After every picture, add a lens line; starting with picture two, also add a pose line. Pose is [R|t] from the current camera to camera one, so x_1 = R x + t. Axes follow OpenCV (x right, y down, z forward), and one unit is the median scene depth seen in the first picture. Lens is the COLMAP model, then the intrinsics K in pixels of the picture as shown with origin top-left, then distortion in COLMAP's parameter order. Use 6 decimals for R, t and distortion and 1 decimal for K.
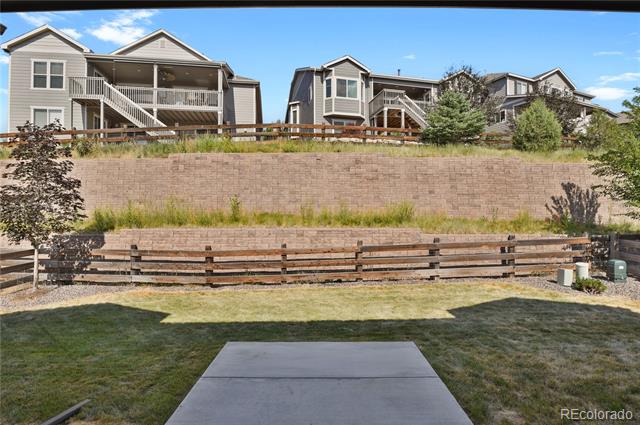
lens RADIAL K [[321.1, 0, 318.4], [0, 321.1, 211.9], [0, 0, 1]] dist [-0.028934, -0.003938]
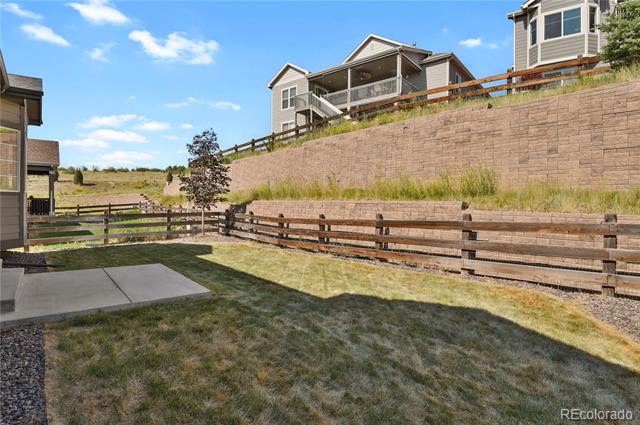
lens RADIAL K [[321.1, 0, 323.8], [0, 321.1, 213.3], [0, 0, 1]] dist [-0.028934, -0.003938]
pose [[0.659437, 0.033398, -0.751018, 0.524130], [-0.014243, 0.999388, 0.031936, 0.048274], [0.751625, -0.010363, 0.659509, 0.246366]]
